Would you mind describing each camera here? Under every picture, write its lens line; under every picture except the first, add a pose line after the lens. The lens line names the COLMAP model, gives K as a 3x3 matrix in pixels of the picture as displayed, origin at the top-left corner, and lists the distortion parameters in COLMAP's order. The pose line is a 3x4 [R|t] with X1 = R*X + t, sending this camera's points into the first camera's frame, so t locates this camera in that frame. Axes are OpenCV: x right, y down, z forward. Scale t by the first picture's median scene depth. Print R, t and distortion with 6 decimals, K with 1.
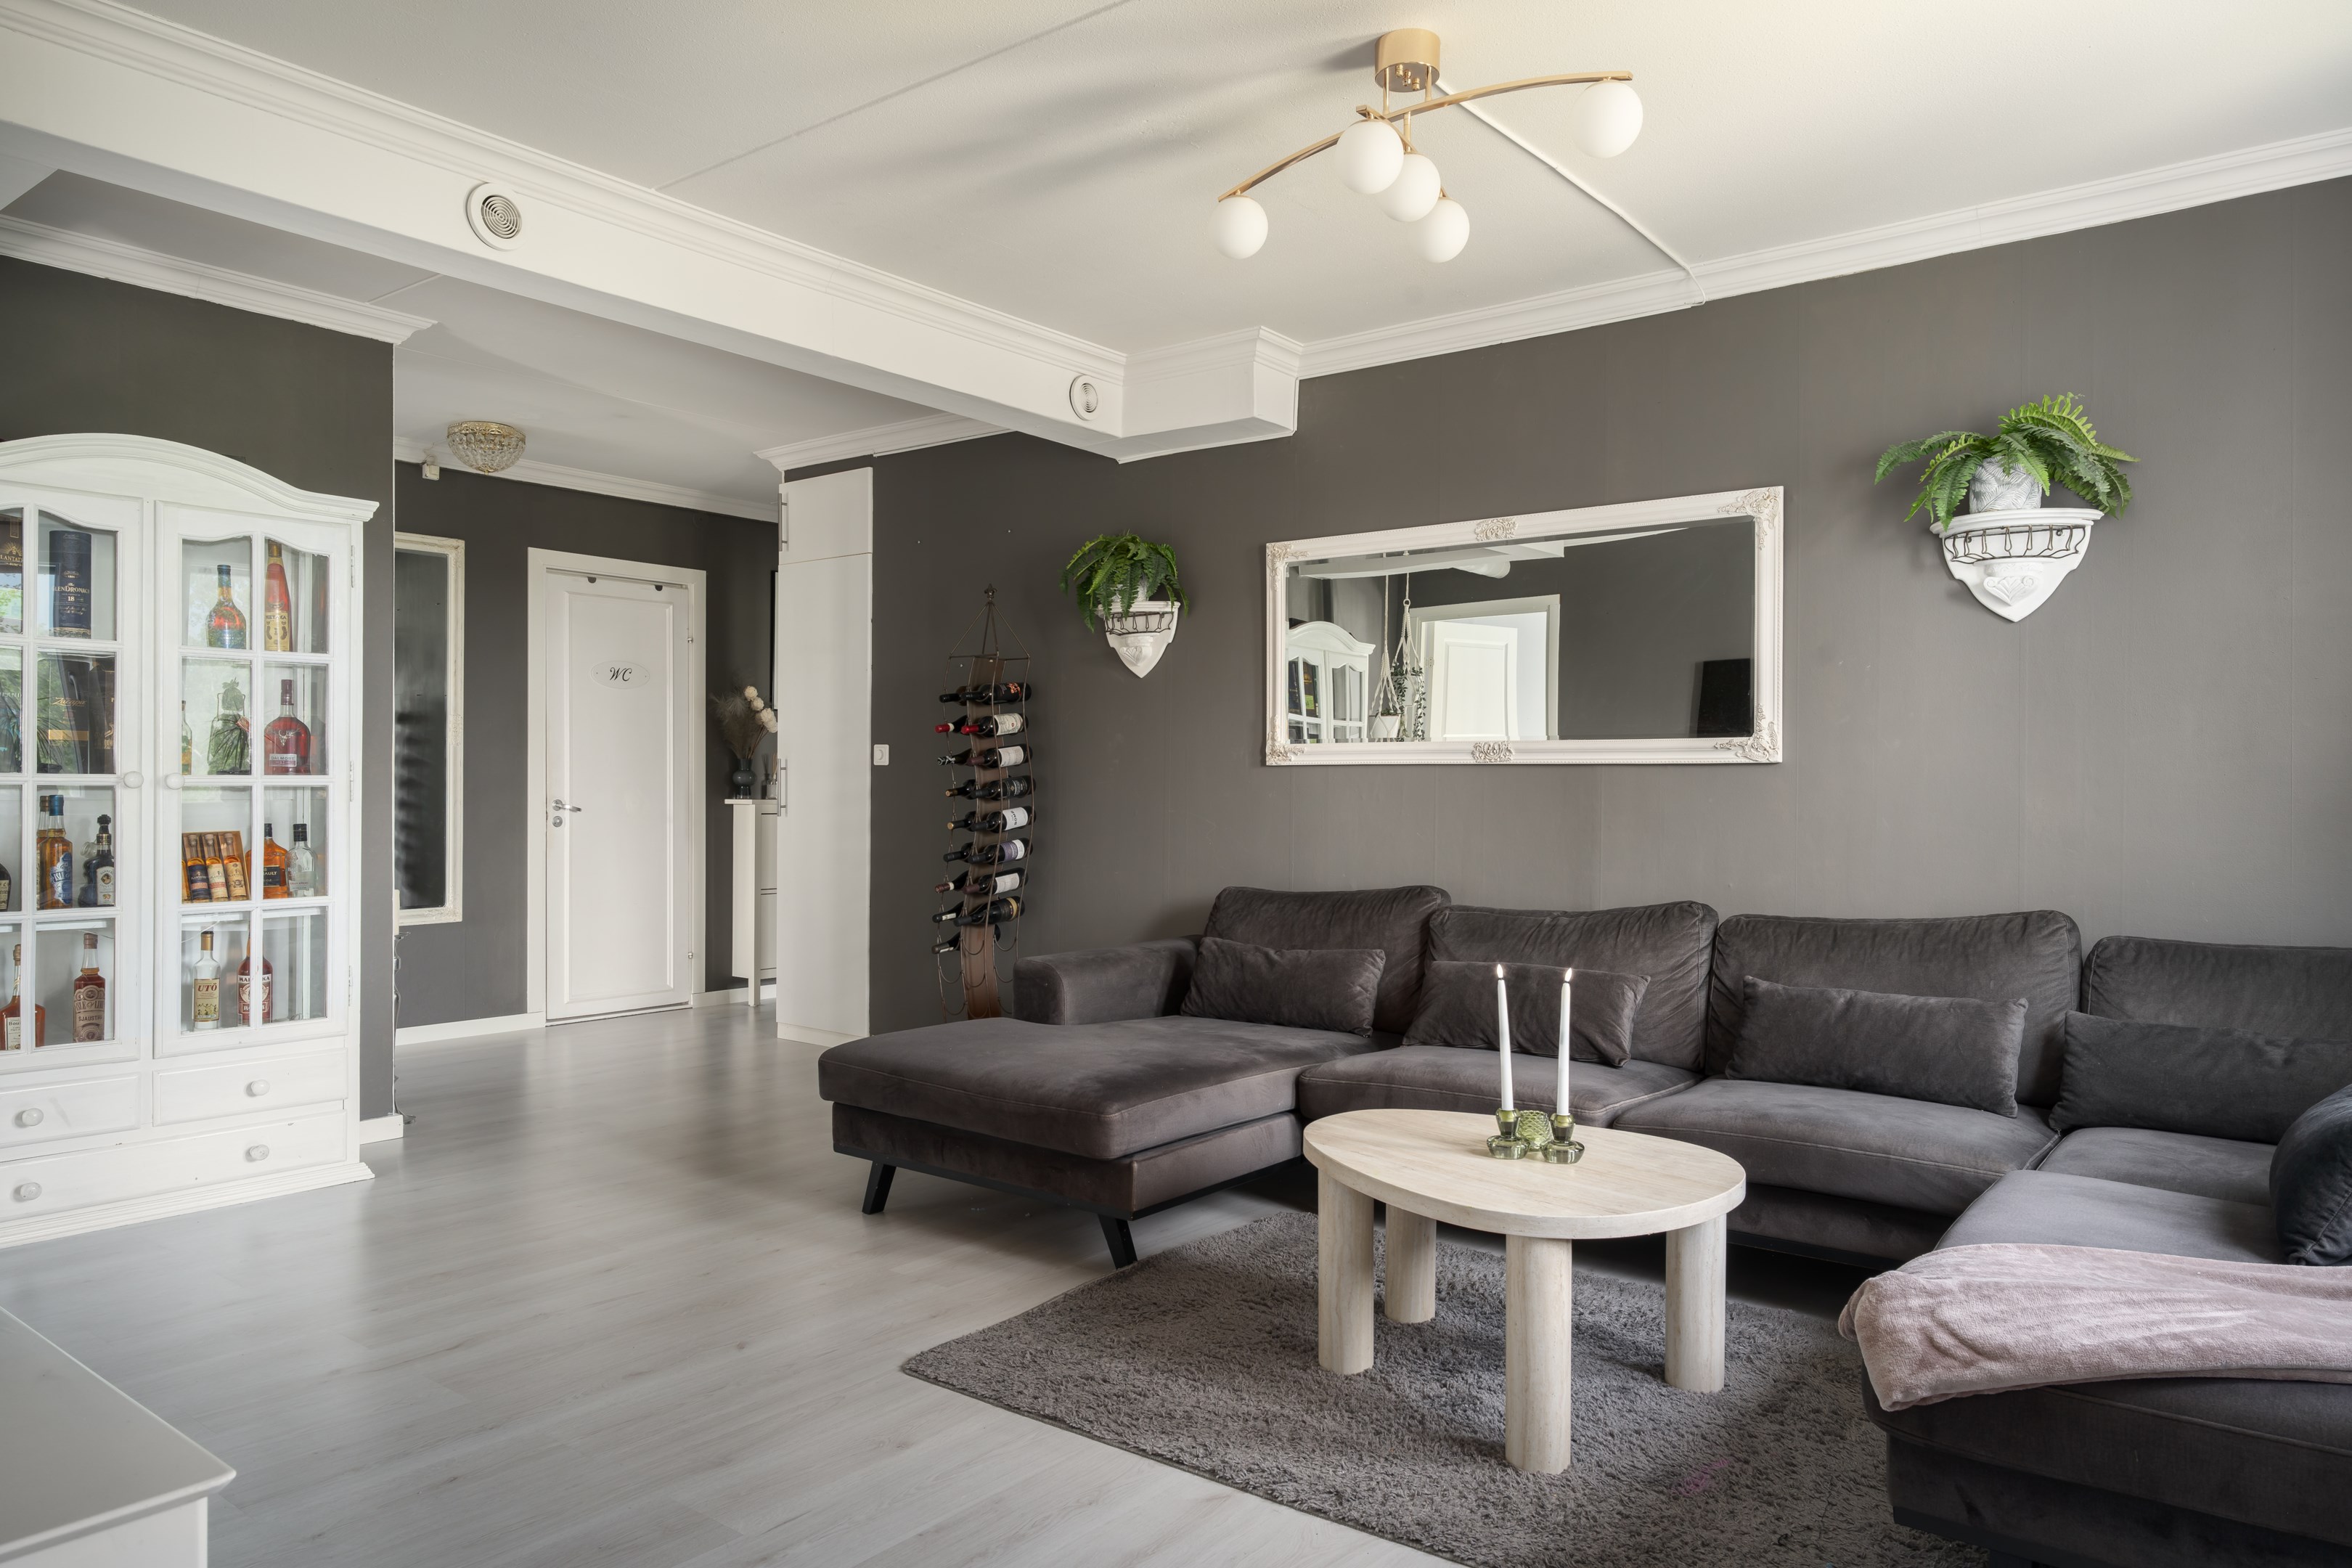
lens RADIAL K [[1541.7, 0, 1159.2], [0, 1541.7, 793.6], [0, 0, 1]] dist [-0.001626, -0.002810]
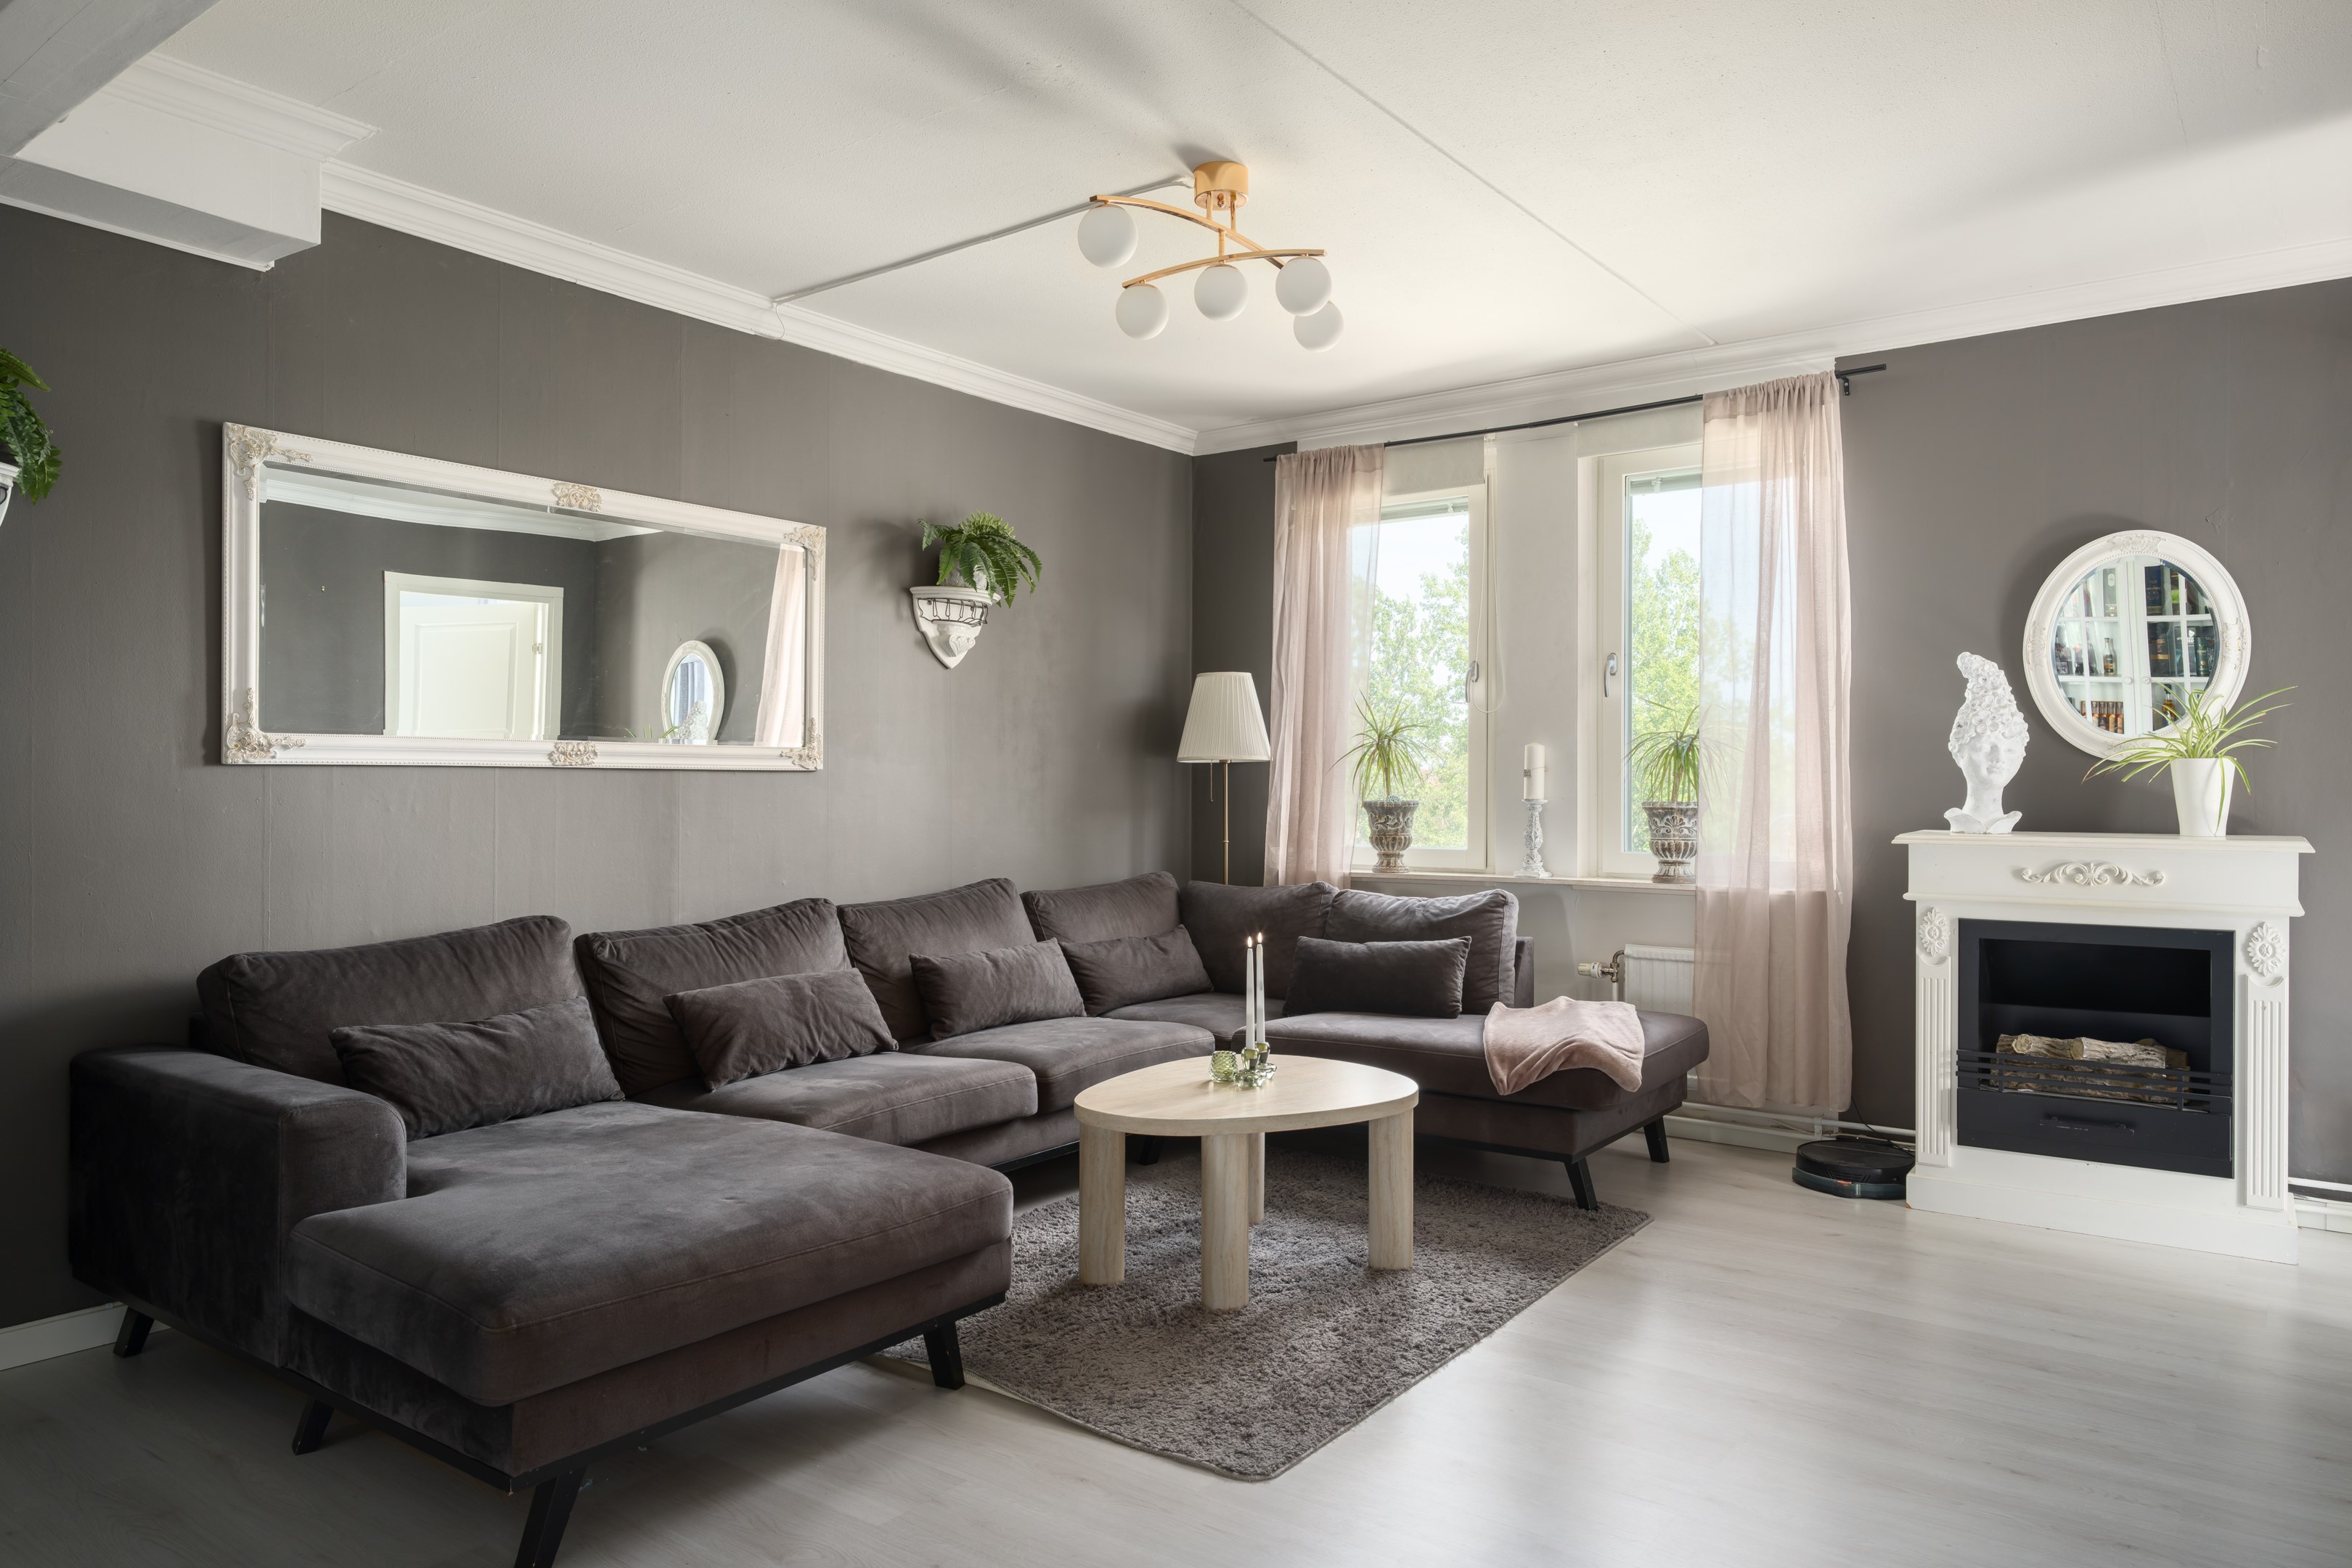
lens RADIAL K [[1541.7, 0, 1190.7], [0, 1541.7, 785.8], [0, 0, 1]] dist [-0.001626, -0.002810]
pose [[-0.040135, -0.007423, 0.999167, -0.741394], [0.000531, 0.999972, 0.007450, -0.017323], [-0.999194, 0.000830, -0.040130, 0.774753]]
